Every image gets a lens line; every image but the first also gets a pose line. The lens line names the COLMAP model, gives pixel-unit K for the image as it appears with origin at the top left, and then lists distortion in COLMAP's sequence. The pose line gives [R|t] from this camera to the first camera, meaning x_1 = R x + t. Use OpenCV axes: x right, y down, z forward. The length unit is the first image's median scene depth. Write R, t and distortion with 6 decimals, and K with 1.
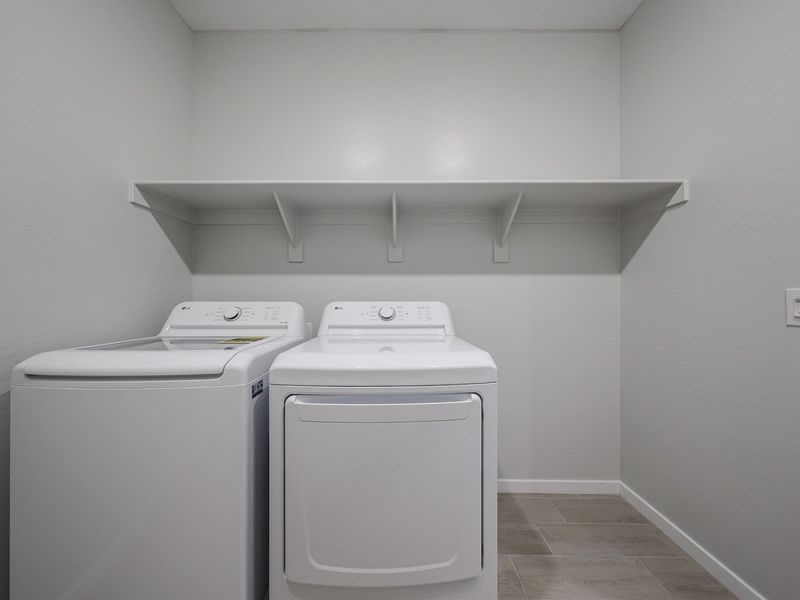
lens RADIAL K [[288.2, 0, 394.8], [0, 288.2, 300.7], [0, 0, 1]] dist [0.001763, 0.000092]
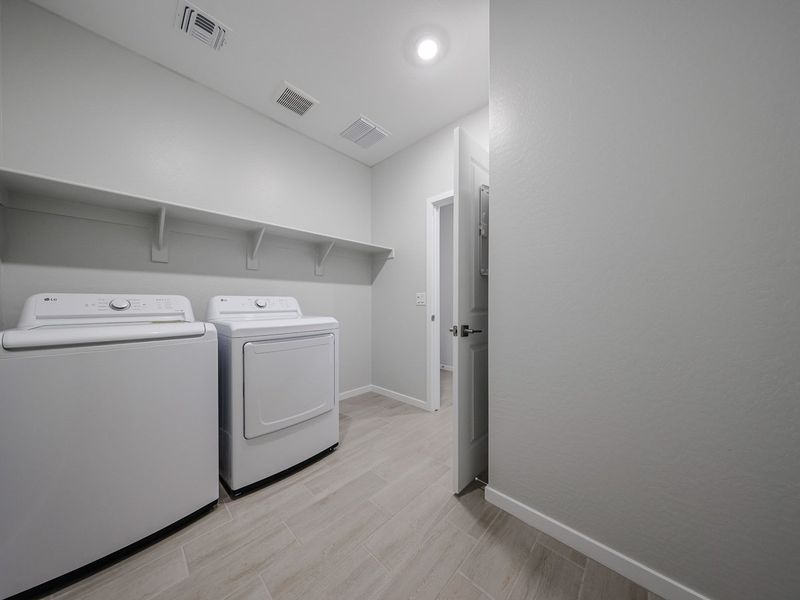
lens RADIAL K [[278.0, 0, 400.8], [0, 278.0, 305.5], [0, 0, 1]] dist [0.000212, -0.000050]
pose [[0.686573, -0.006585, 0.727031, -0.602421], [0.001152, 0.999968, 0.007968, 0.042891], [-0.727060, -0.004633, 0.686558, -0.601658]]
